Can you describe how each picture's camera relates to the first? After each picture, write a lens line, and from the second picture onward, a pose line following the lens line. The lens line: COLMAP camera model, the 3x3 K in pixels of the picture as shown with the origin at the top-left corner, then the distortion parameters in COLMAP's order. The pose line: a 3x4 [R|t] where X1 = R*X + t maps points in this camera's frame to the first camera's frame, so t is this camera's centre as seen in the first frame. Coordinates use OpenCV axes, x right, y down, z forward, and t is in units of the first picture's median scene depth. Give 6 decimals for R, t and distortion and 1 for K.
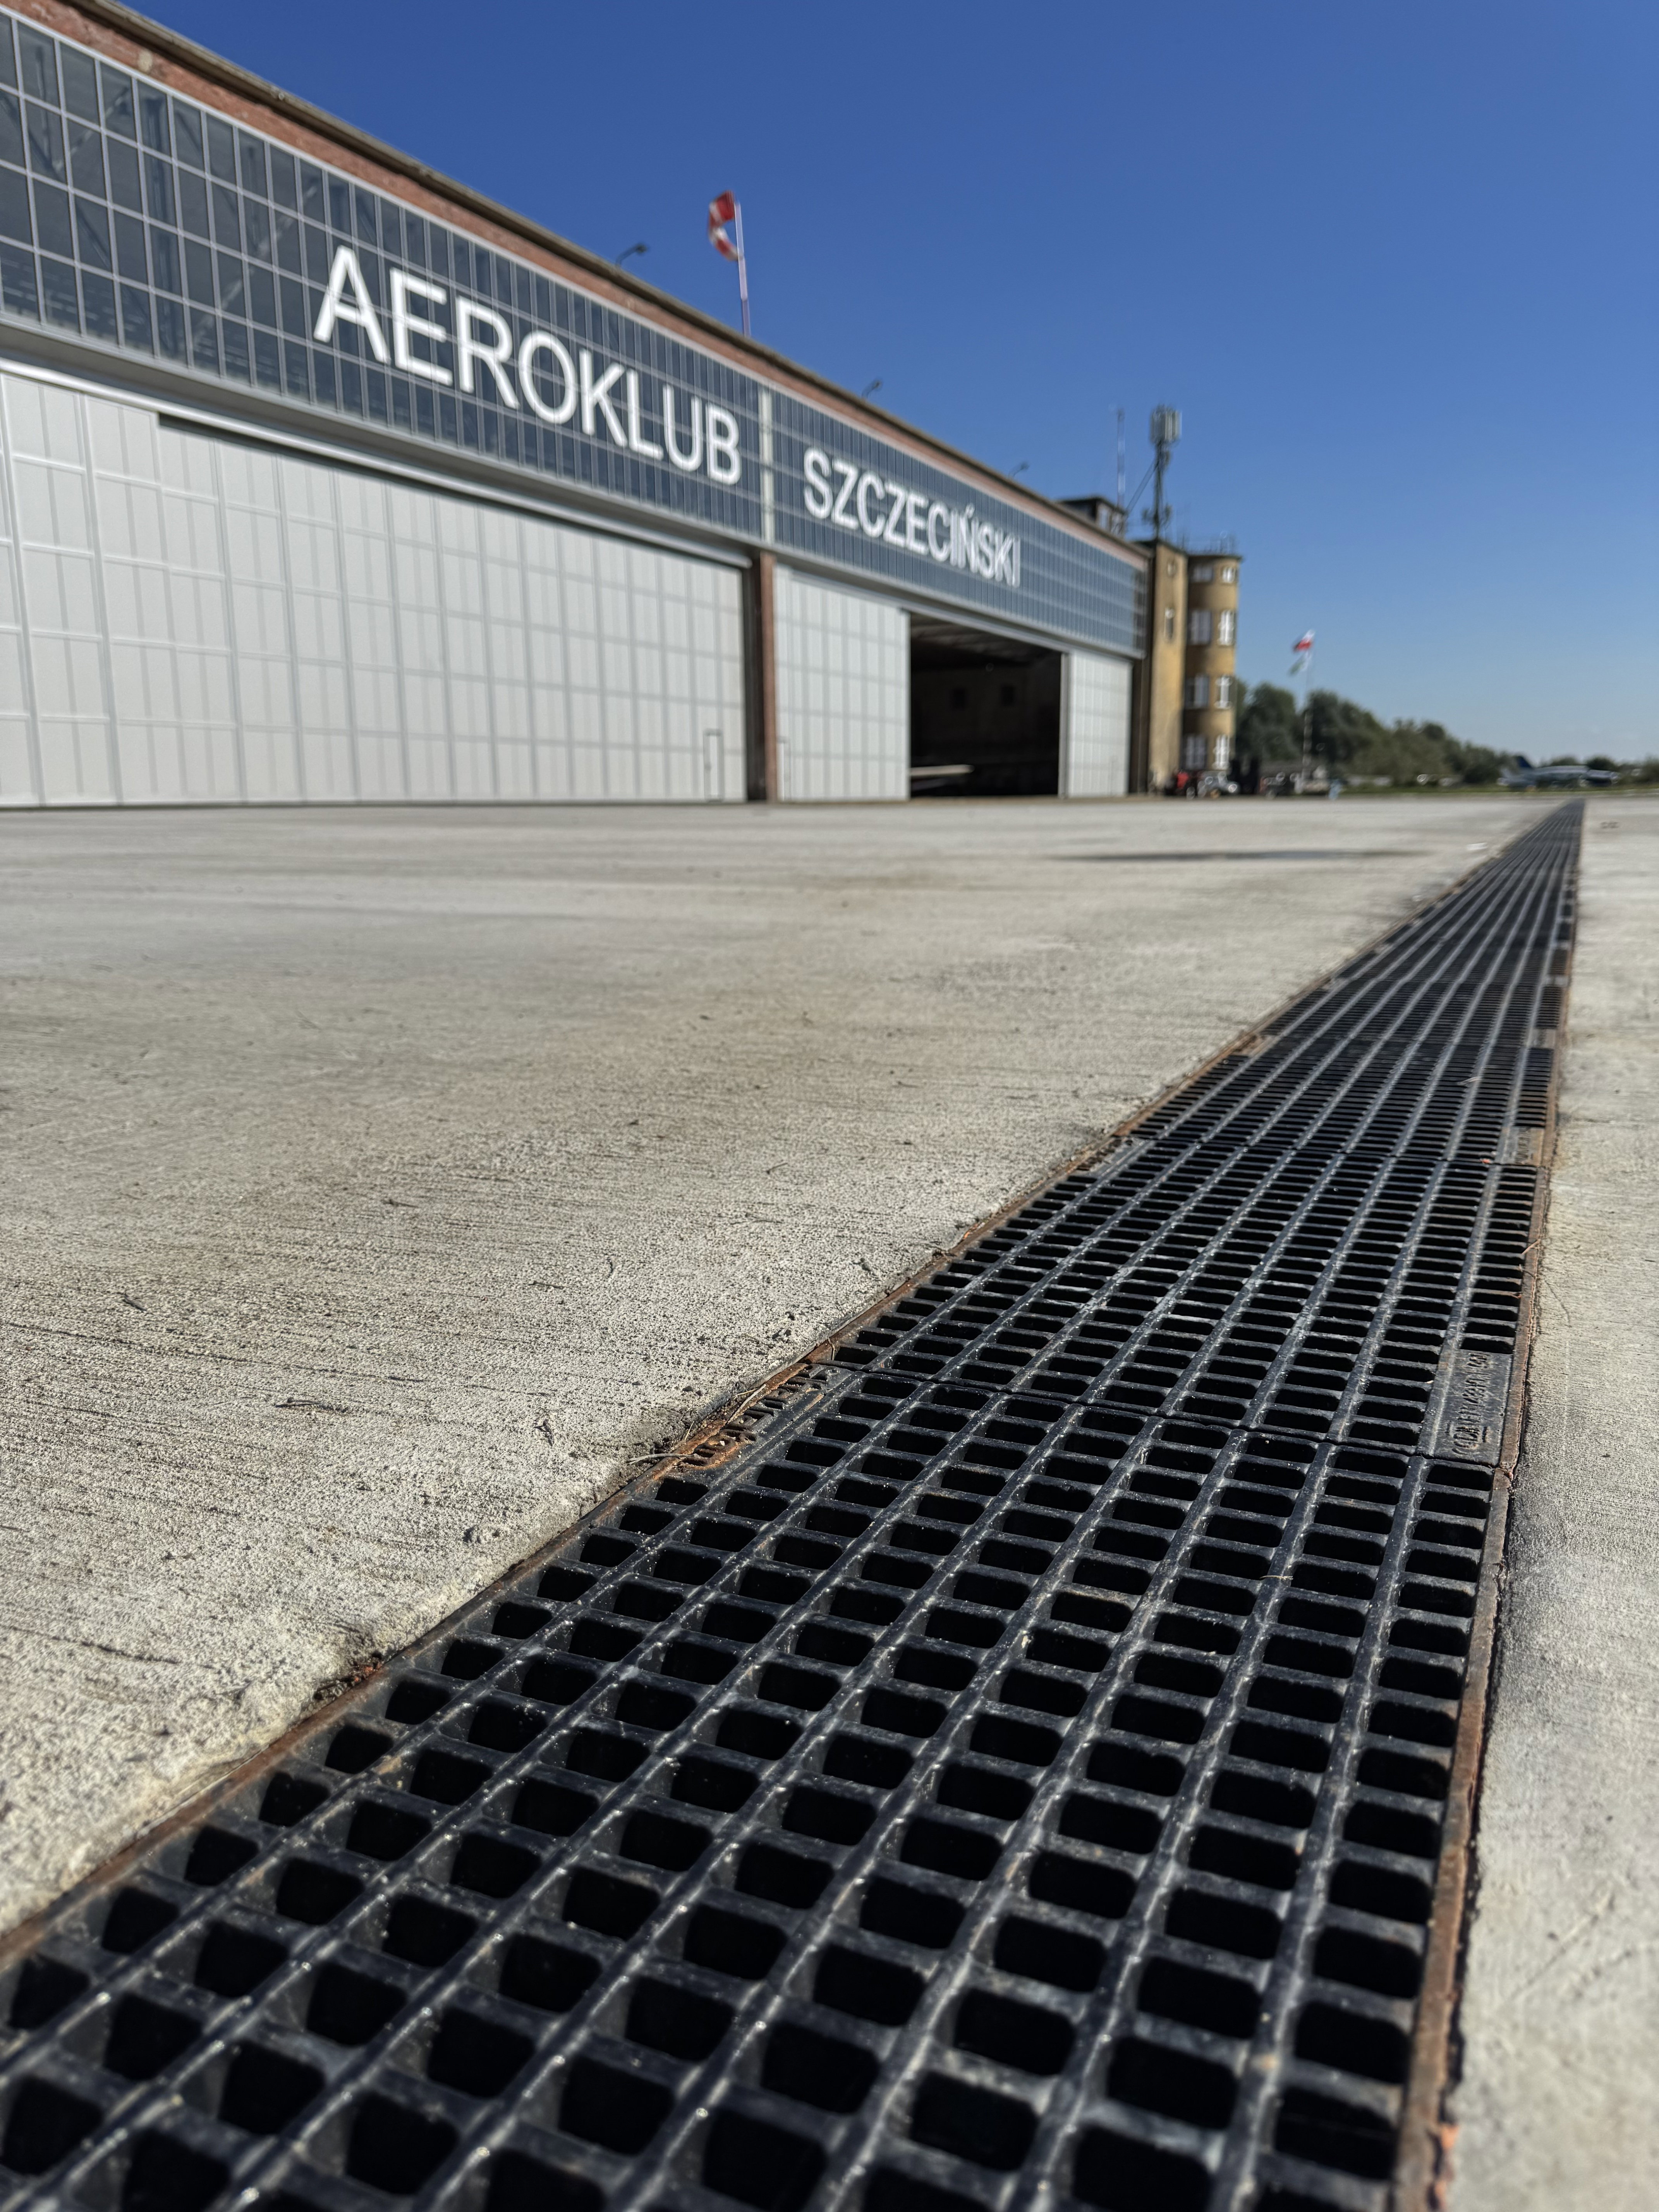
lens RADIAL K [[1604.6, 0, 829.5], [0, 1604.6, 1106.0], [0, 0, 1]] dist [0.027805, -0.000694]
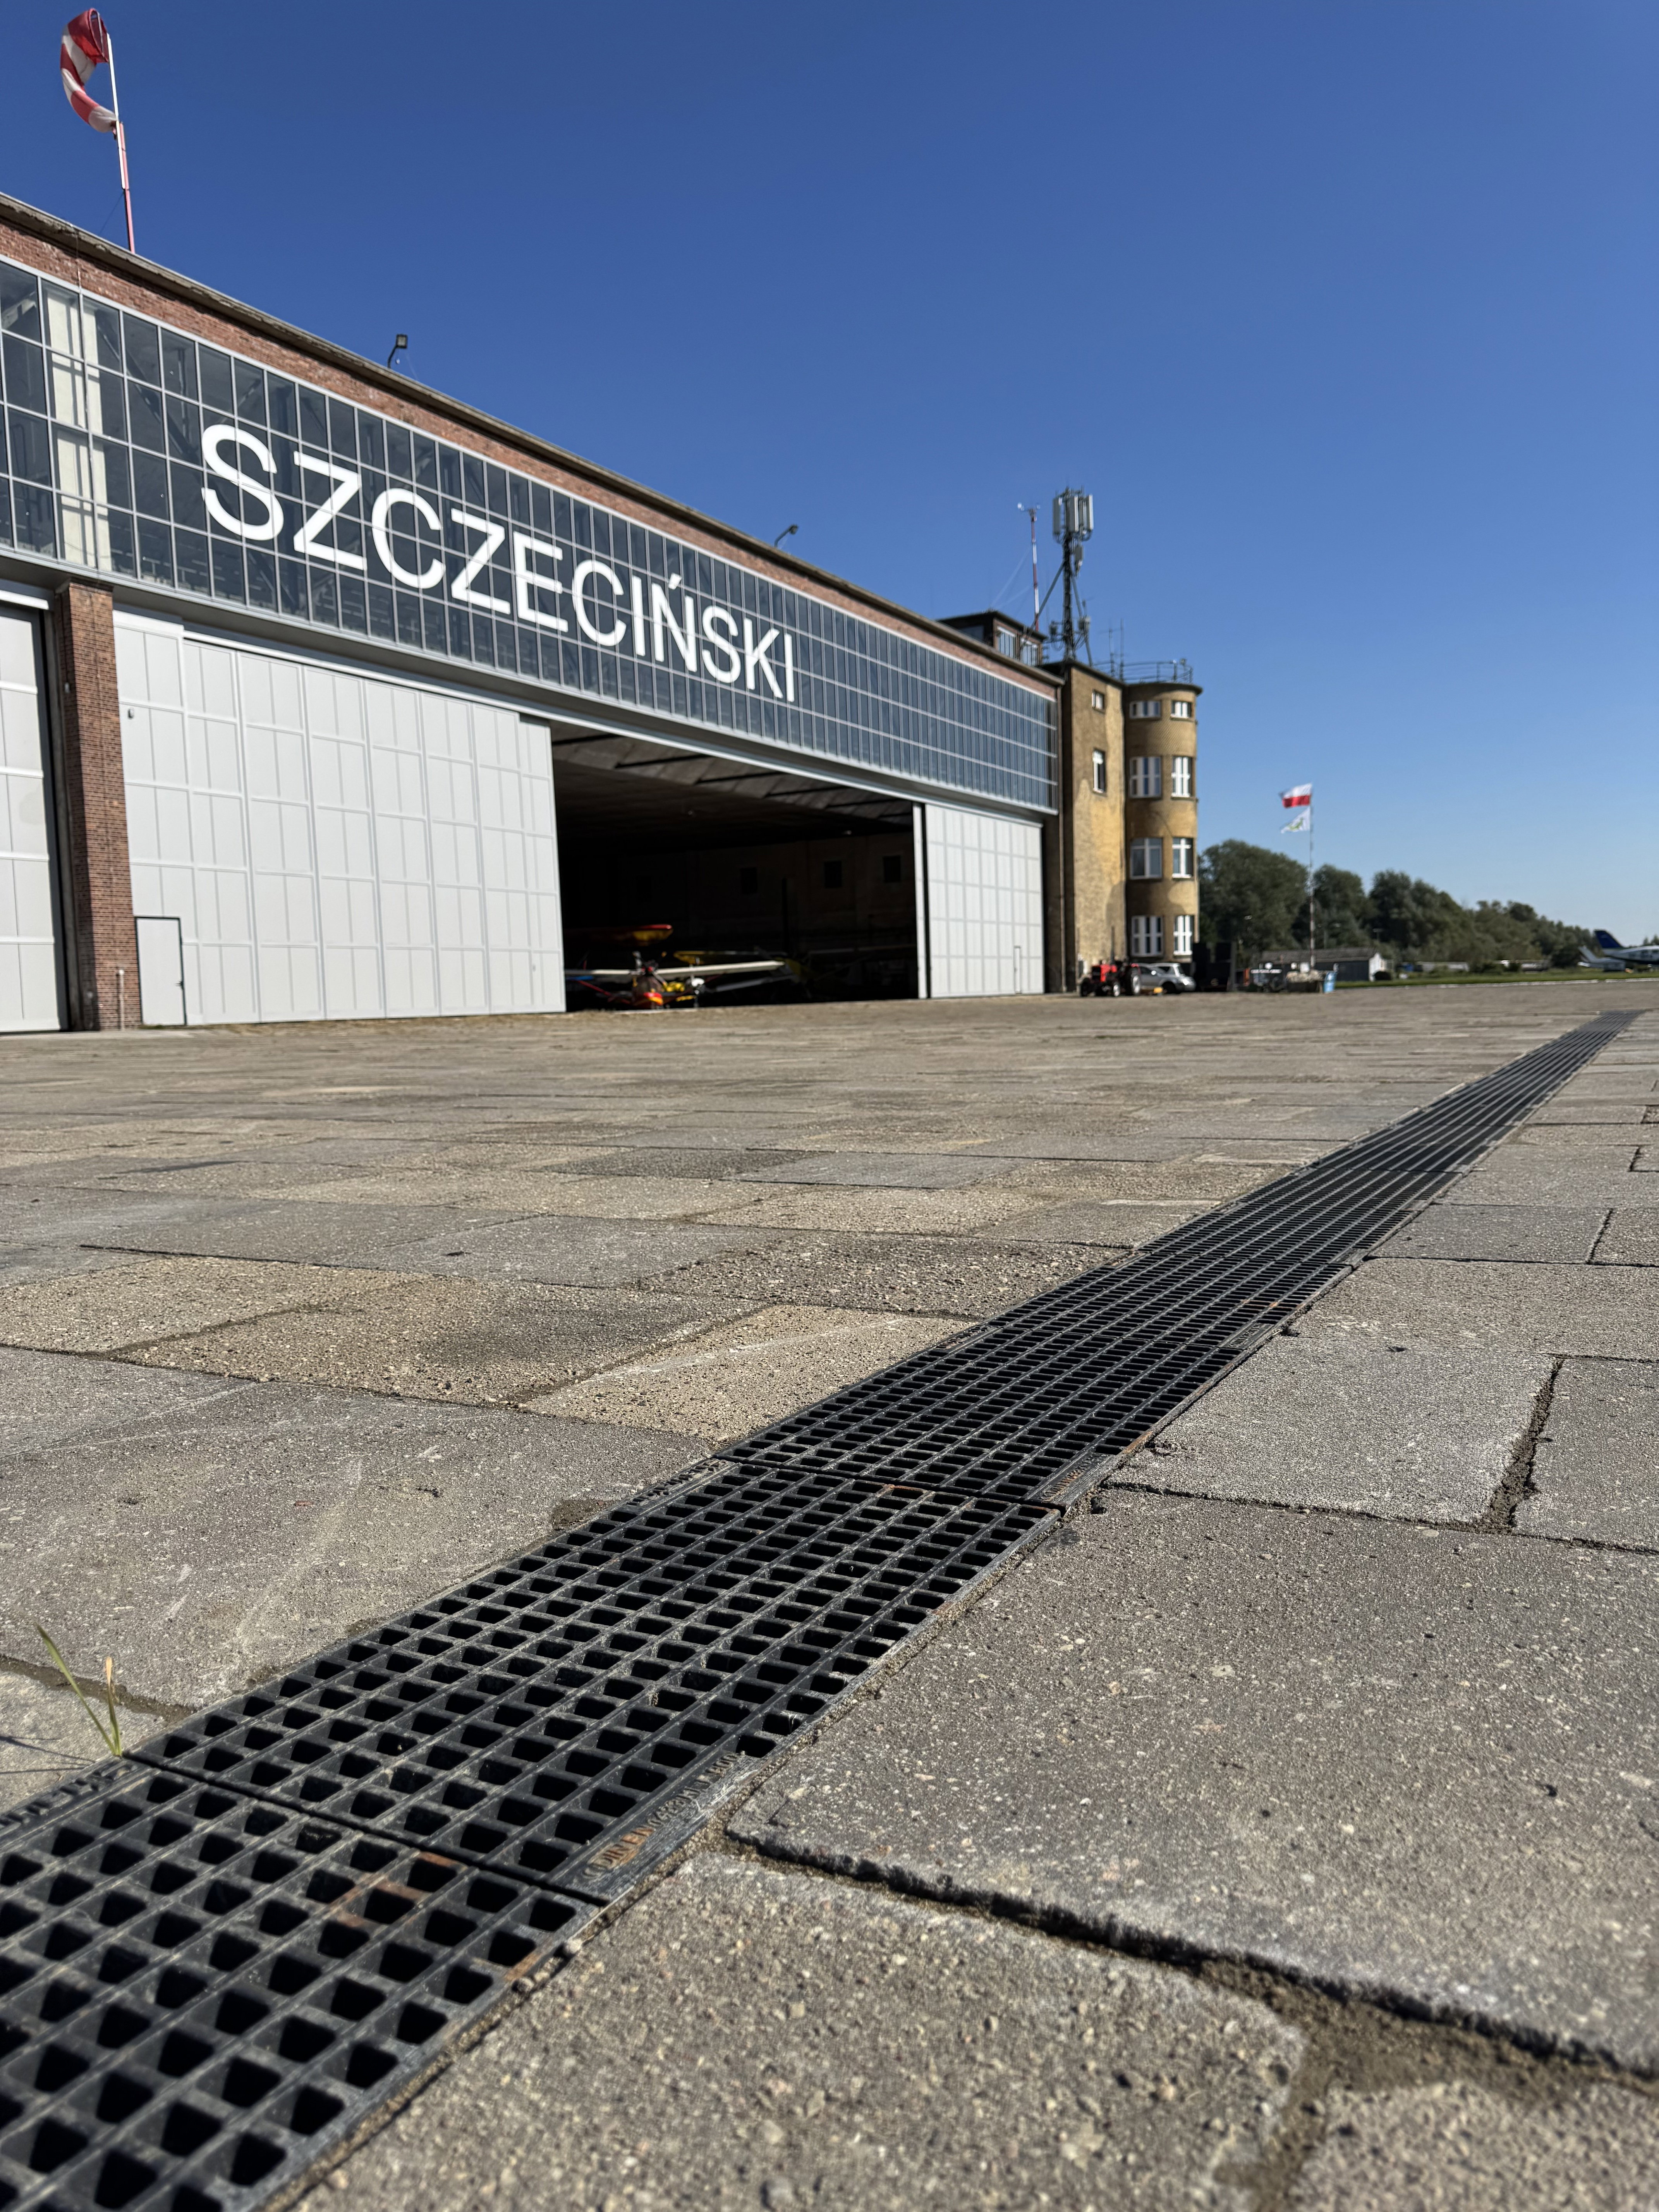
lens RADIAL K [[1549.7, 0, 783.8], [0, 1549.7, 1112.5], [0, 0, 1]] dist [0.081249, -0.058284]
pose [[0.995275, -0.017014, -0.095598, 0.125154], [0.005846, 0.993243, -0.115909, -0.051700], [0.096924, 0.114803, 0.988649, 0.260722]]
